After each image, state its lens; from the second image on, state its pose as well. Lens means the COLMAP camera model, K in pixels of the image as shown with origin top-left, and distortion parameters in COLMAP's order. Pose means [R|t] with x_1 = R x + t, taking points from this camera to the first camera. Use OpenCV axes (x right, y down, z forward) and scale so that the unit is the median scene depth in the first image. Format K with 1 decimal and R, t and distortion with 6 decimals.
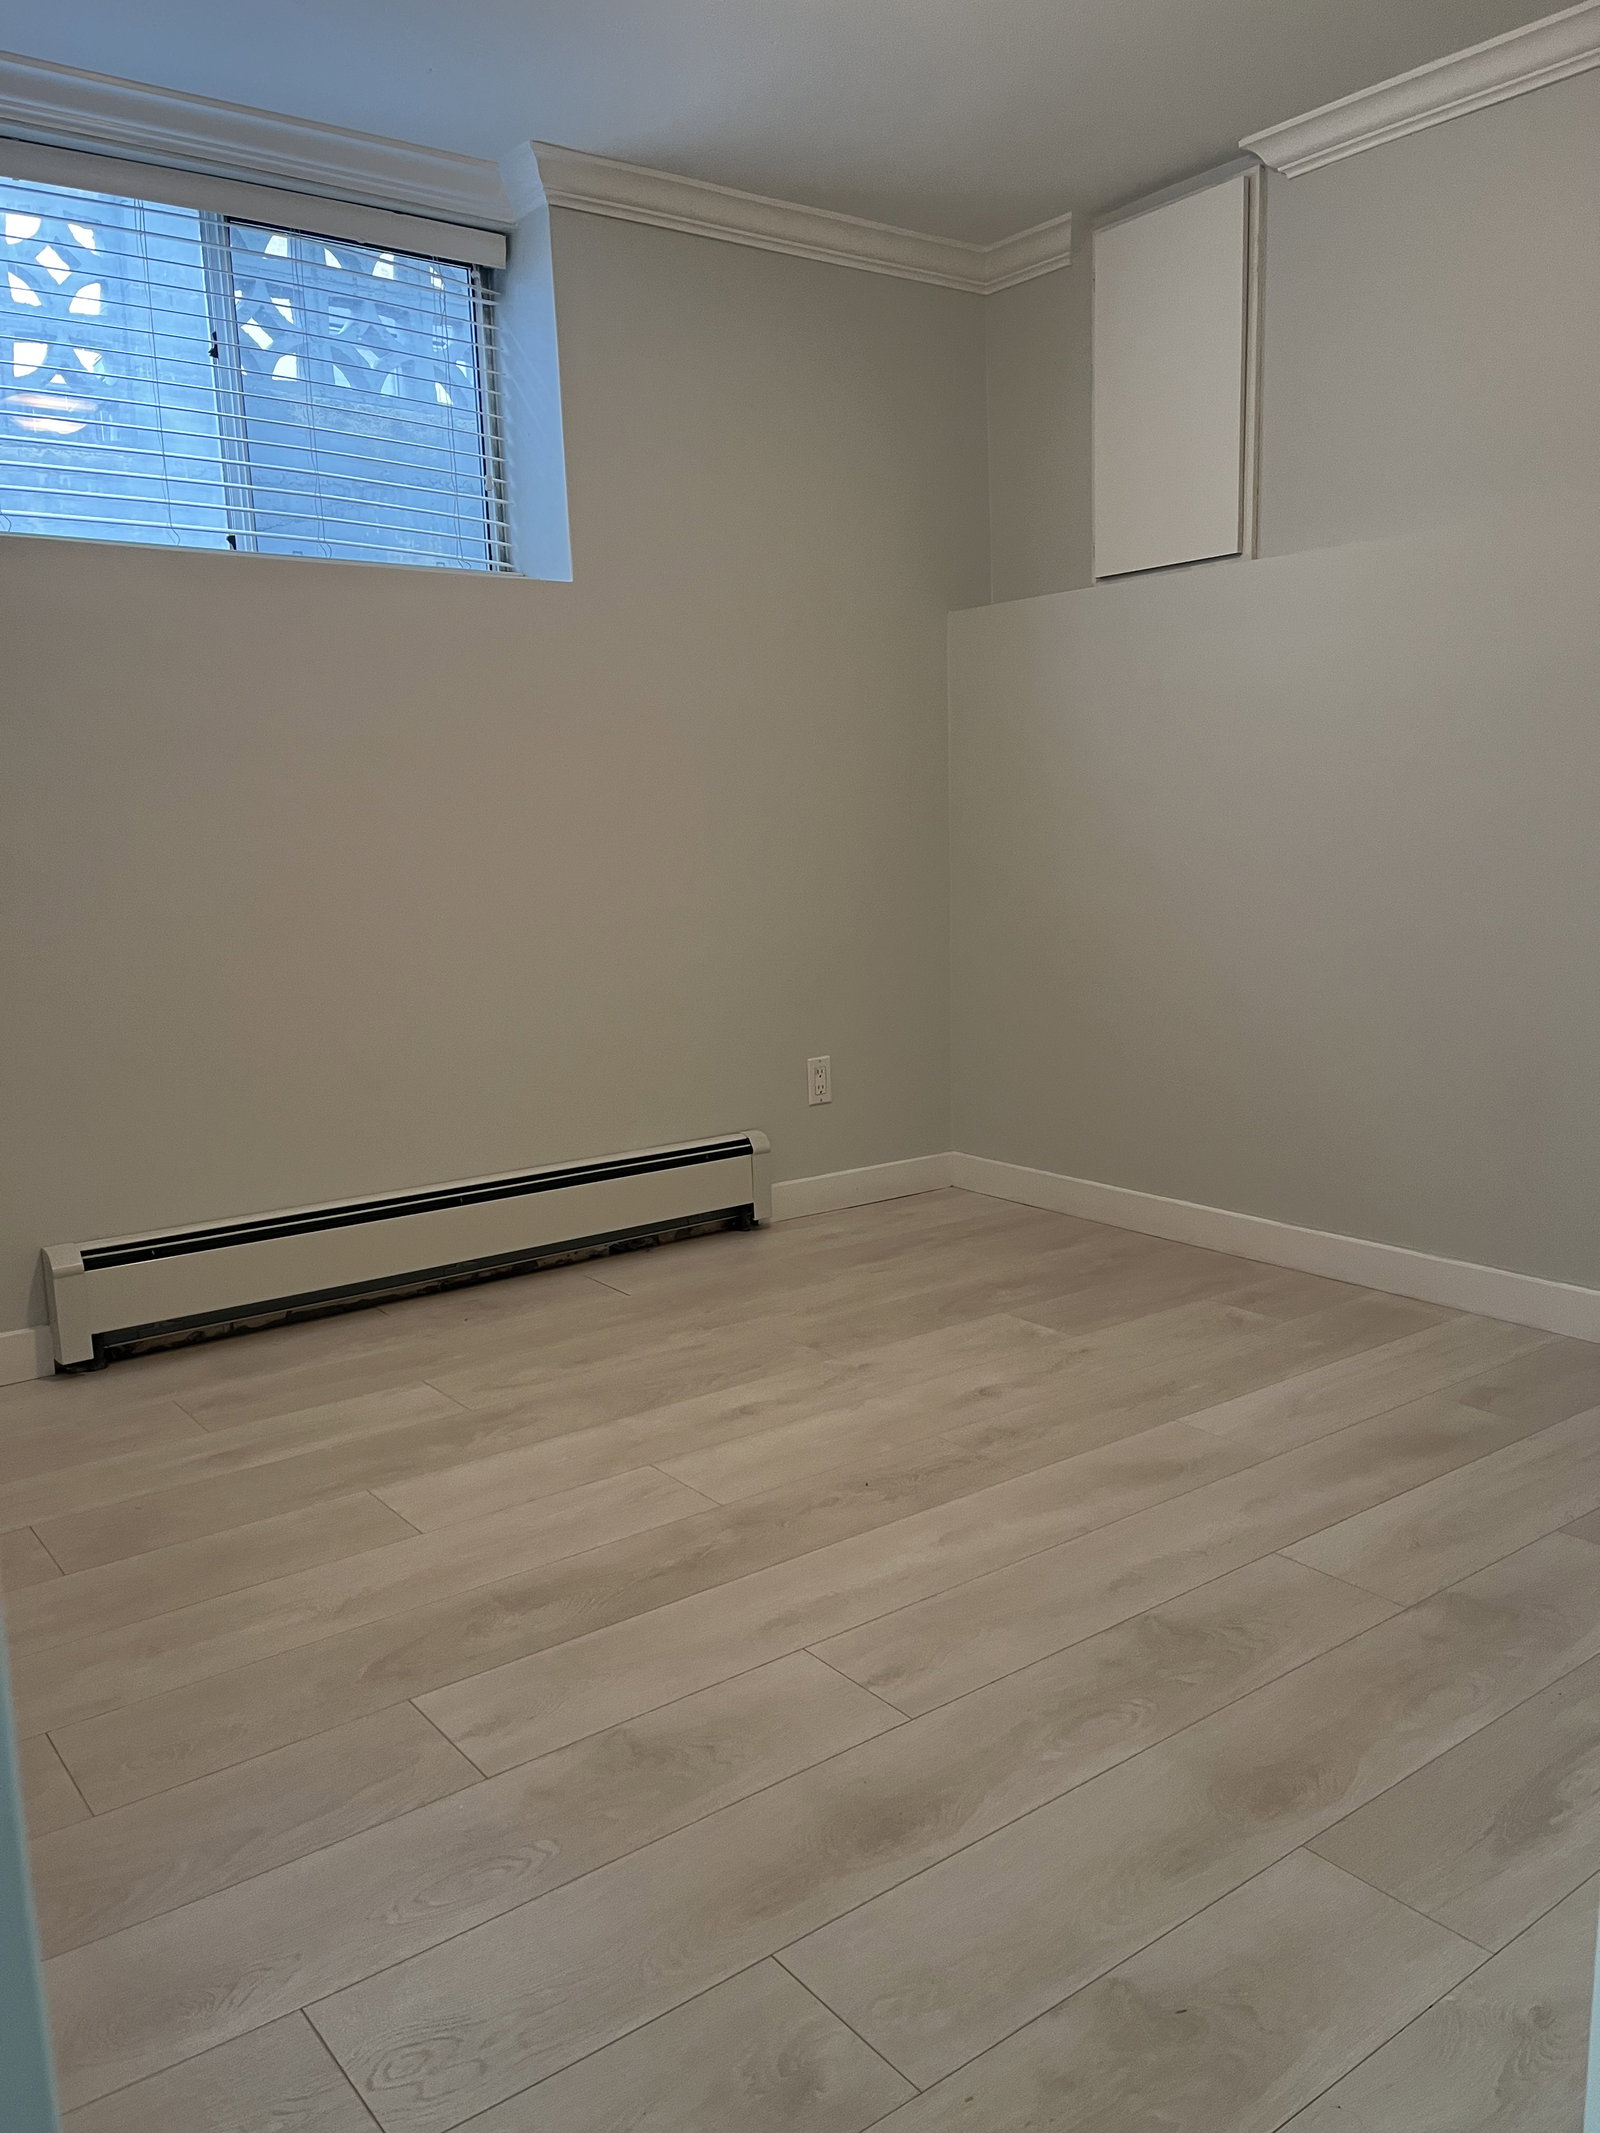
lens RADIAL K [[1612.7, 0, 800.0], [0, 1612.7, 1066.5], [0, 0, 1]] dist [0.005093, -0.005639]
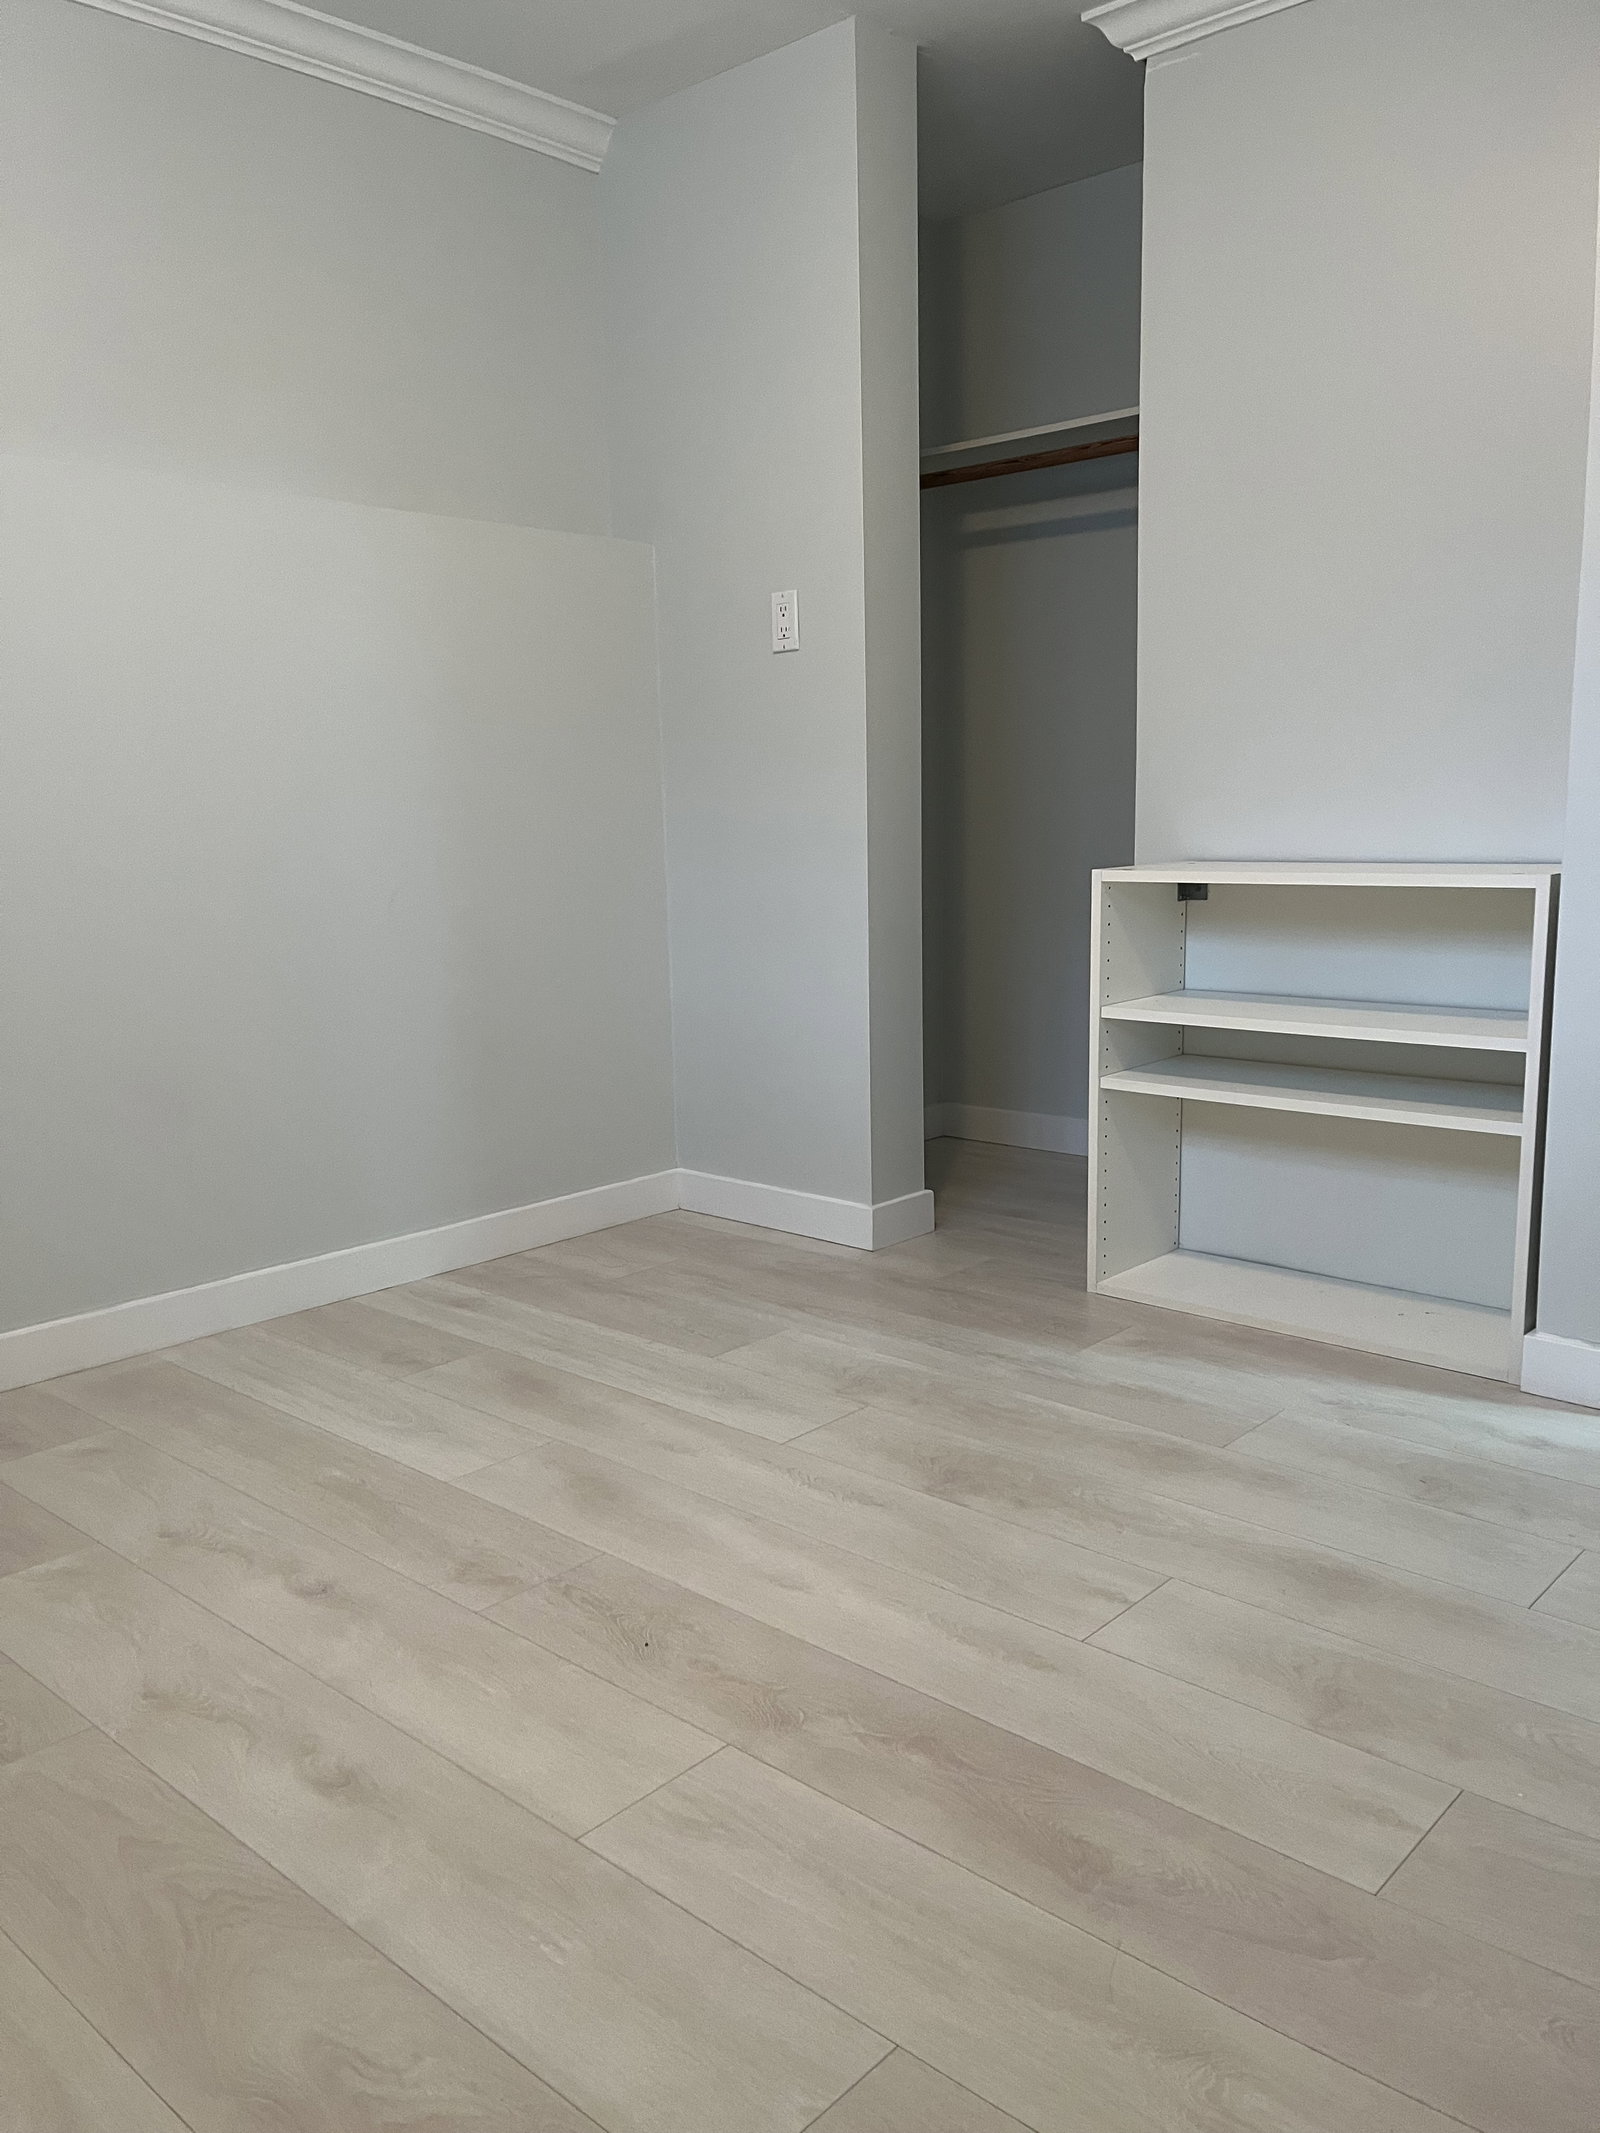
lens RADIAL K [[1612.7, 0, 800.0], [0, 1612.7, 1066.5], [0, 0, 1]] dist [0.005093, -0.005639]
pose [[-0.160292, -0.138425, 0.977315, -0.721025], [0.185140, 0.968329, 0.167518, -0.123486], [-0.969551, 0.207792, -0.129588, 1.052694]]
